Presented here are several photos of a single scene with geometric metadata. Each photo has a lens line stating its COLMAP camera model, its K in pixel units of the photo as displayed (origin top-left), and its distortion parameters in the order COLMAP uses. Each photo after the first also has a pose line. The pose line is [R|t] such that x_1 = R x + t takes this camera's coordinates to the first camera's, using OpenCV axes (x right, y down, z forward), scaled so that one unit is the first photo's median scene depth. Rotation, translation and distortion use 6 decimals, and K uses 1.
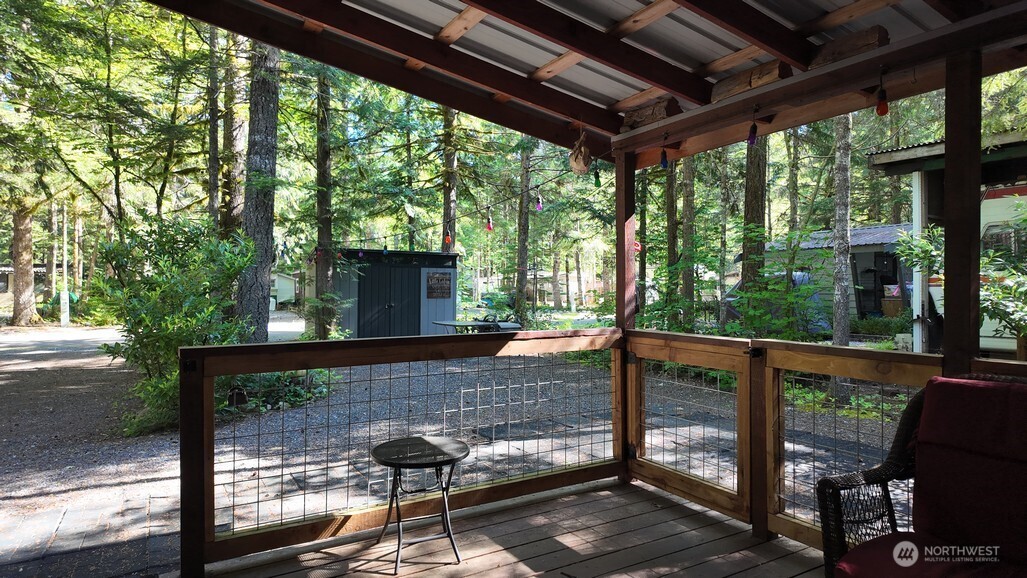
lens RADIAL K [[566.8, 0, 513.5], [0, 566.8, 289.0], [0, 0, 1]] dist [0.055806, -0.000668]
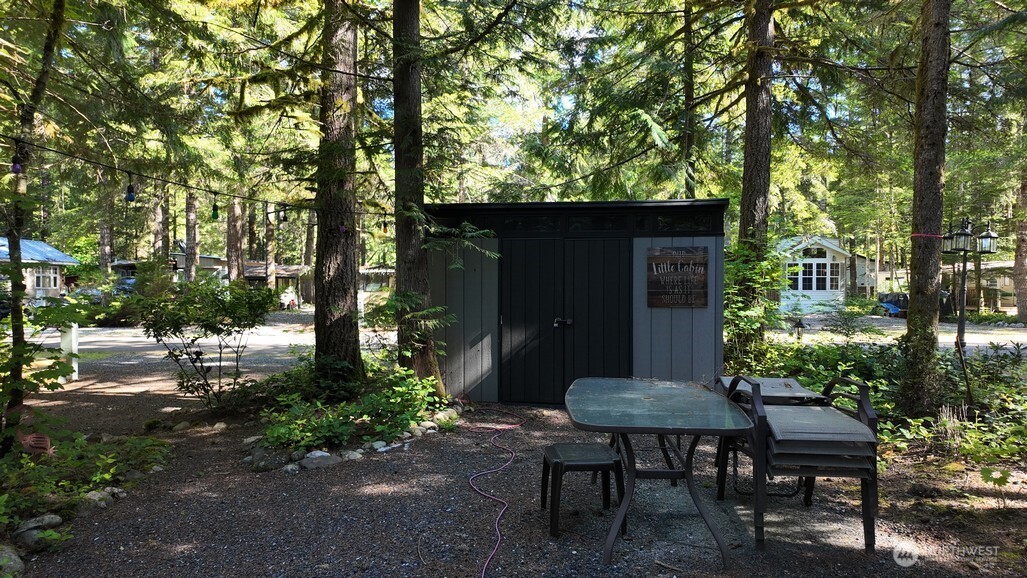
lens RADIAL K [[578.1, 0, 513.5], [0, 578.1, 289.0], [0, 0, 1]] dist [-0.000137, -0.000111]
pose [[0.801723, -0.001546, -0.597694, 0.025277], [0.002421, 0.999997, 0.000661, 0.001213], [0.597691, -0.001977, 0.801724, 0.501553]]
